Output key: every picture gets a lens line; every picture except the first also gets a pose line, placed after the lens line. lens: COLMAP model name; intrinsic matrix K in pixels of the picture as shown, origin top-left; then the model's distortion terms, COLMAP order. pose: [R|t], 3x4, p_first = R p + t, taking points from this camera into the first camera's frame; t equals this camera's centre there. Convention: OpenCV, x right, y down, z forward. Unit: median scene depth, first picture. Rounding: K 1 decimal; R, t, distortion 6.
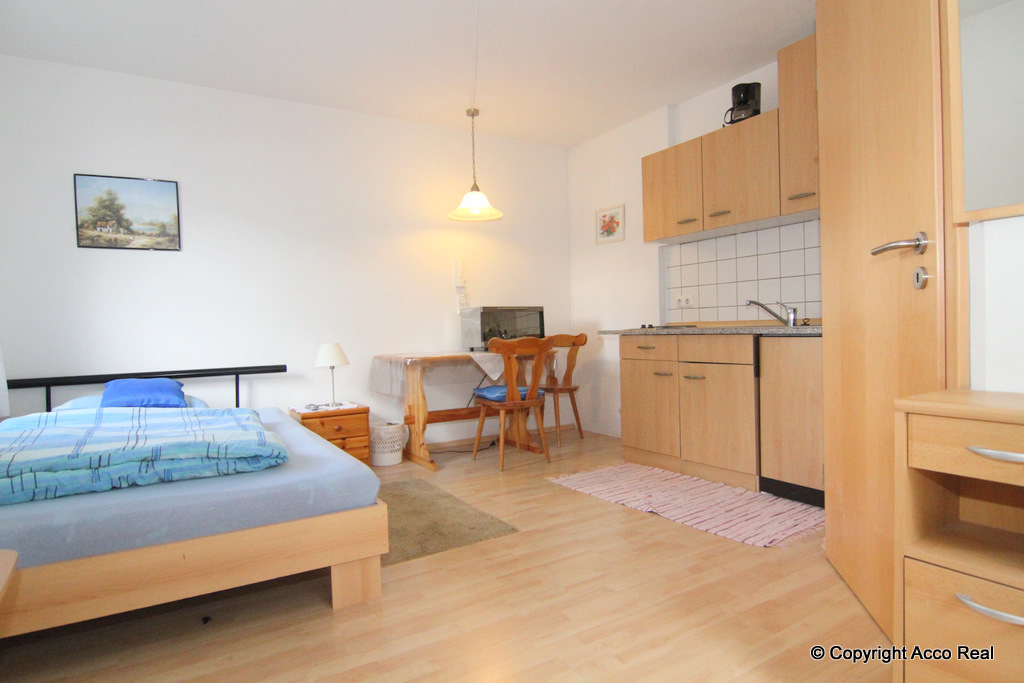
lens RADIAL K [[582.1, 0, 512.0], [0, 582.1, 341.5], [0, 0, 1]] dist [-0.017425, -0.001258]
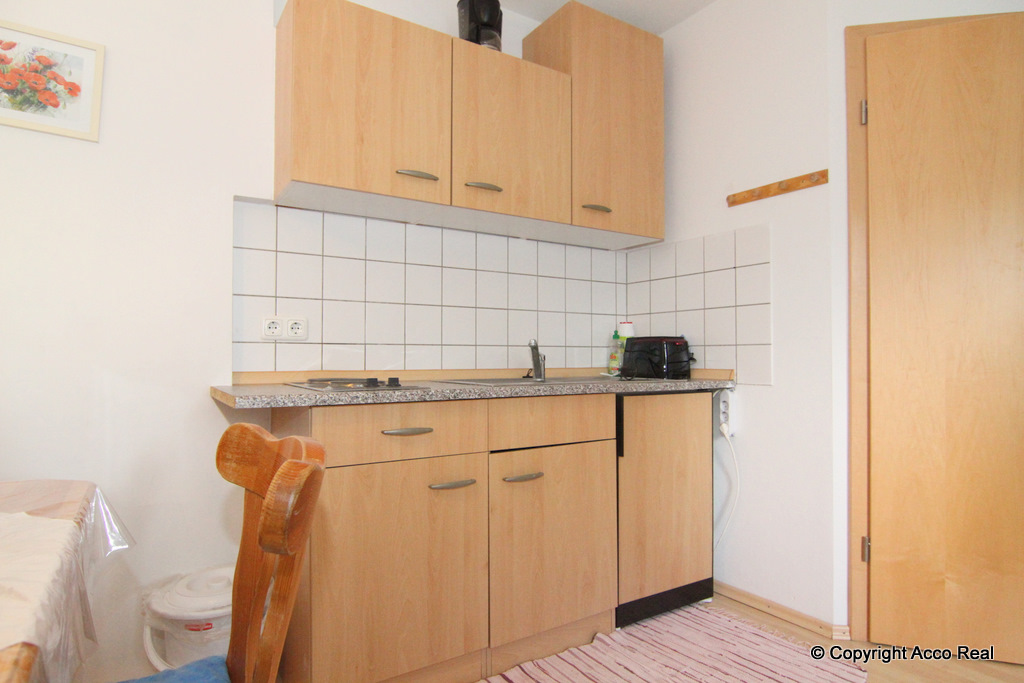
lens RADIAL K [[582.1, 0, 512.0], [0, 582.1, 341.5], [0, 0, 1]] dist [-0.017425, -0.001258]
pose [[-0.028529, 0.053807, 0.998144, -0.163343], [0.021246, 0.998357, -0.053211, -0.024834], [-0.999367, 0.019688, -0.029626, 0.734973]]
